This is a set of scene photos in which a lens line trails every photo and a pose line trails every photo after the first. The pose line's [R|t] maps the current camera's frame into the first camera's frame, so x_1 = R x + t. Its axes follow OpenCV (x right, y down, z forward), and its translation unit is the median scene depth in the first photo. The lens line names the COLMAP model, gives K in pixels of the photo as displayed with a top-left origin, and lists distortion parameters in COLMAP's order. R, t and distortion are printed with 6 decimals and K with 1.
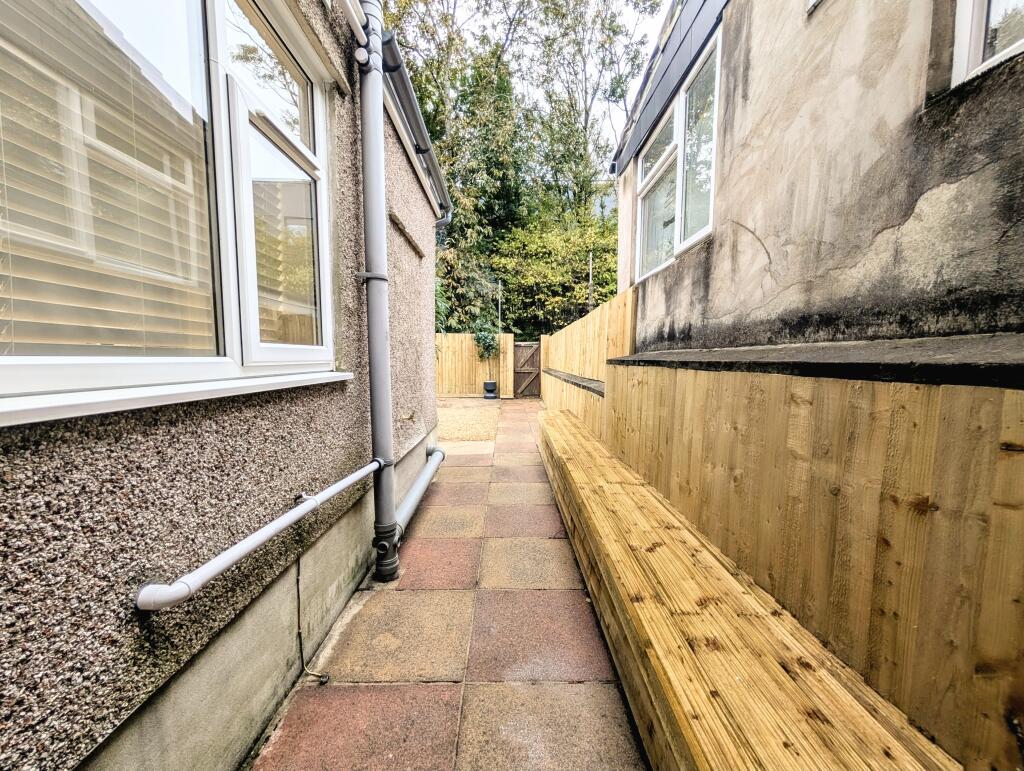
lens RADIAL K [[388.8, 0, 512.0], [0, 388.8, 389.4], [0, 0, 1]] dist [-0.002710, -0.000098]
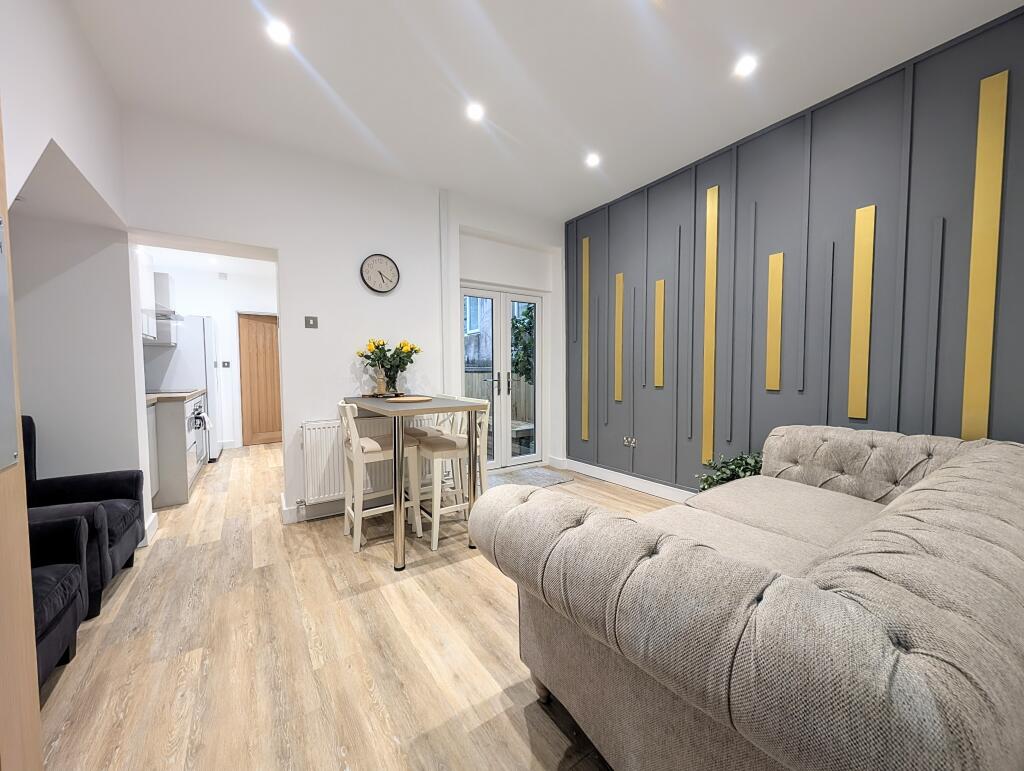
lens RADIAL K [[388.8, 0, 509.5], [0, 388.8, 389.3], [0, 0, 1]] dist [-0.002710, -0.000098]
pose [[0.840369, -0.034996, 0.540883, -1.099031], [0.053552, 0.998392, -0.018608, 0.164658], [-0.539362, 0.044603, 0.840892, -1.941456]]
